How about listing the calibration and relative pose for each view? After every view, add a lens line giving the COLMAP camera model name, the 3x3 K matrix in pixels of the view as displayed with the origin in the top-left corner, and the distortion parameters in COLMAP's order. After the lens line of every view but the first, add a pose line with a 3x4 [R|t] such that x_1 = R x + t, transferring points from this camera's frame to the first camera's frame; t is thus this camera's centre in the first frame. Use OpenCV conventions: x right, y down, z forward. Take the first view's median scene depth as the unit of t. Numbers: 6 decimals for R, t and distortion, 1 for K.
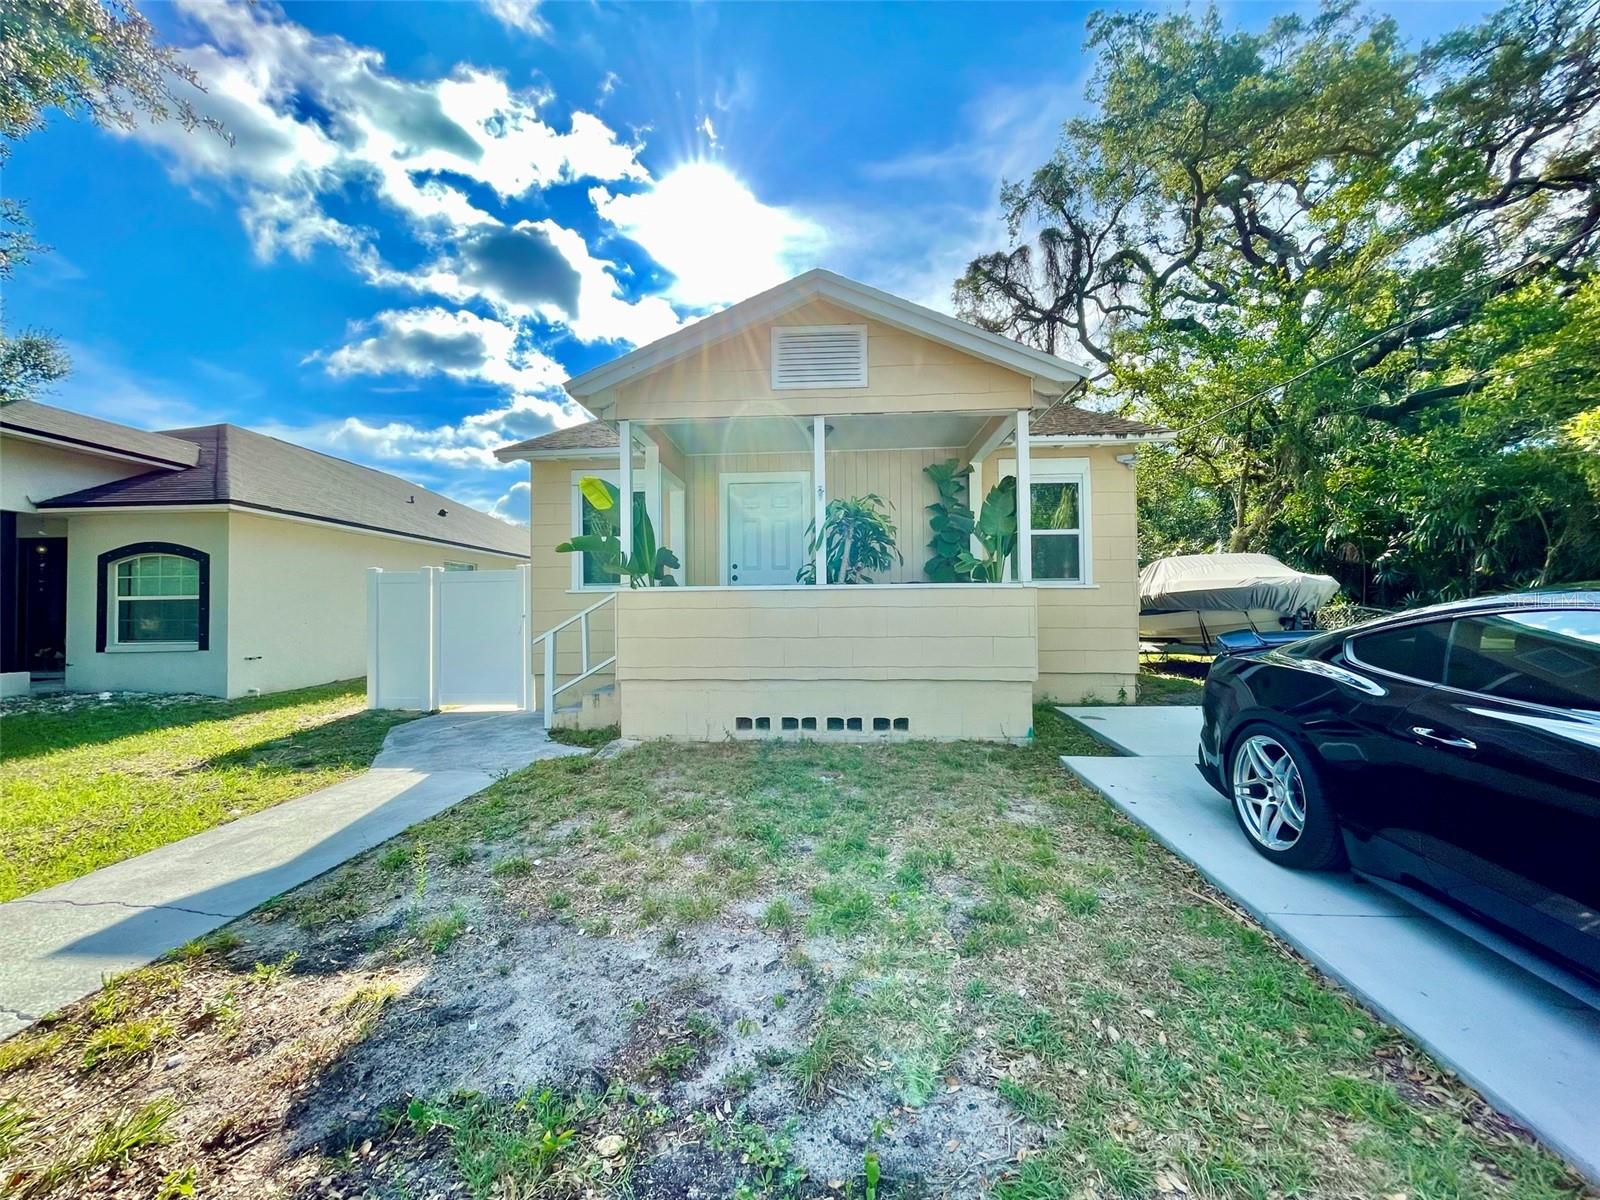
lens RADIAL K [[648.4, 0, 793.7], [0, 648.4, 597.6], [0, 0, 1]] dist [-0.001743, -0.000809]
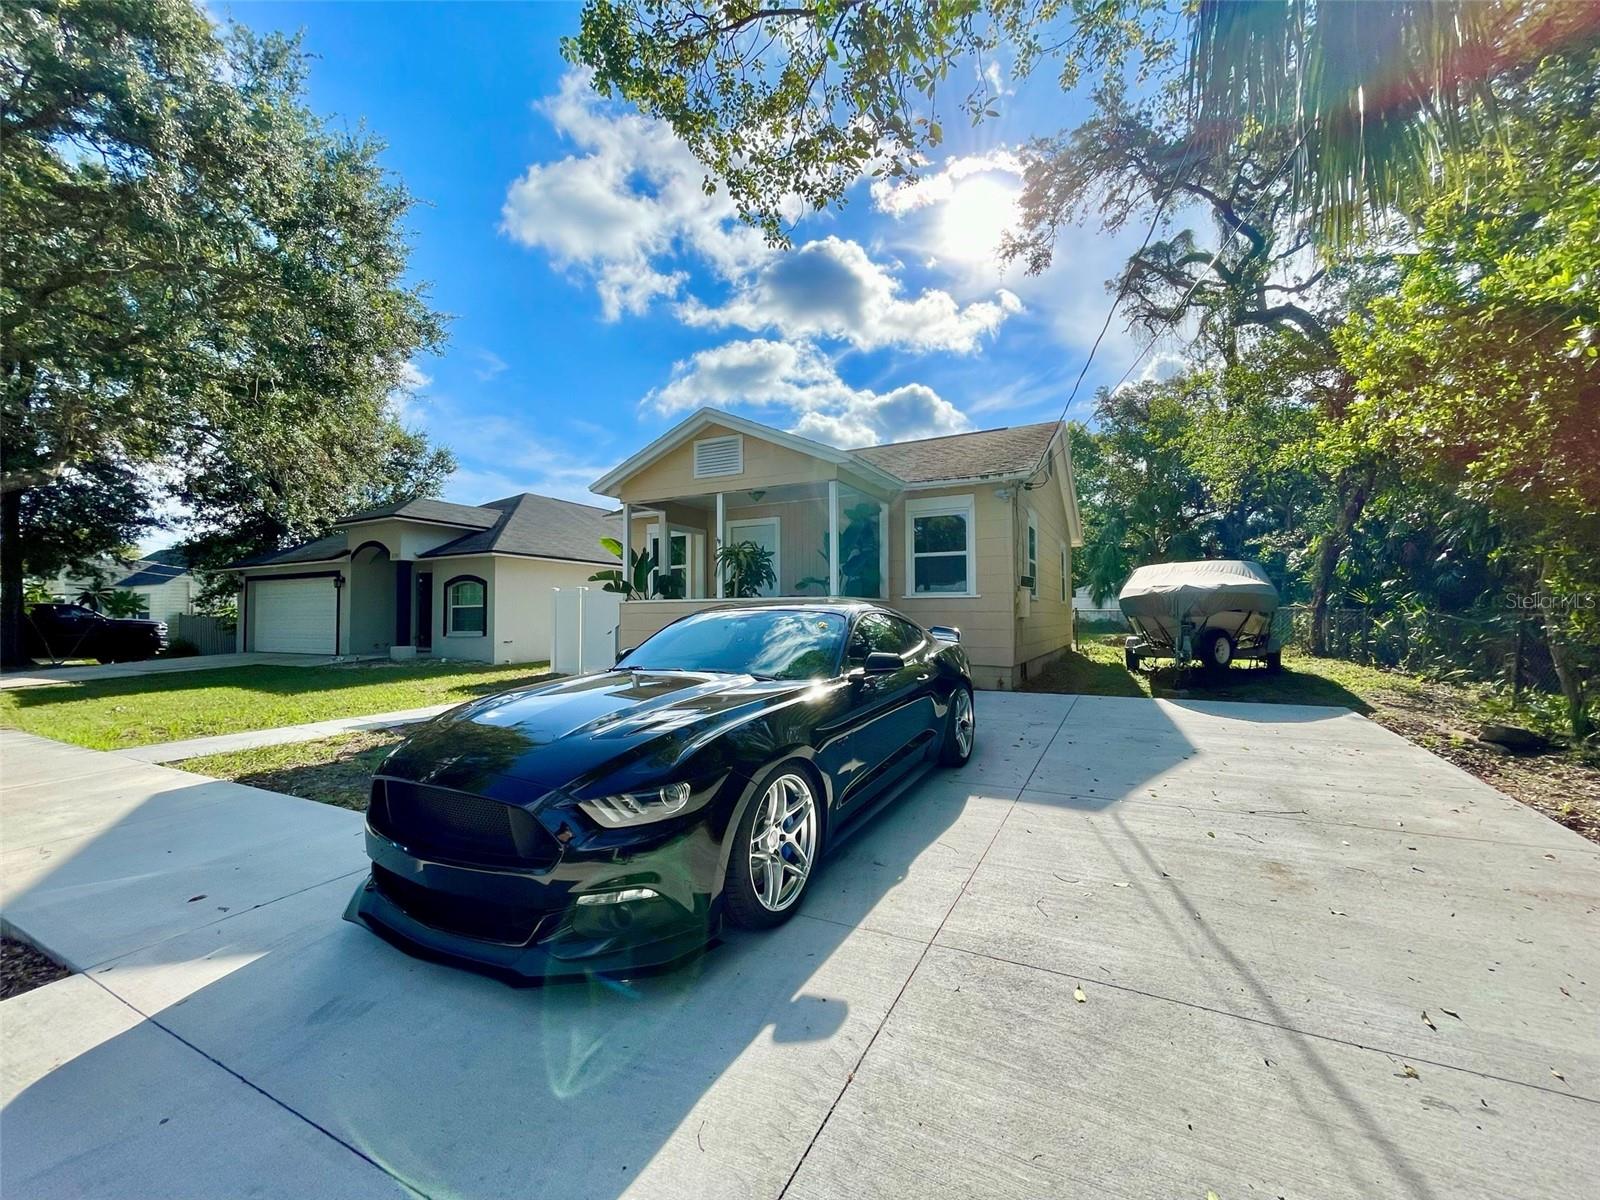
lens RADIAL K [[648.4, 0, 793.7], [0, 648.4, 597.6], [0, 0, 1]] dist [-0.001743, -0.000809]
pose [[0.911270, -0.007491, -0.411742, 0.704714], [0.005470, 0.999967, -0.006086, -0.009462], [0.411774, 0.003294, 0.911280, -0.312218]]
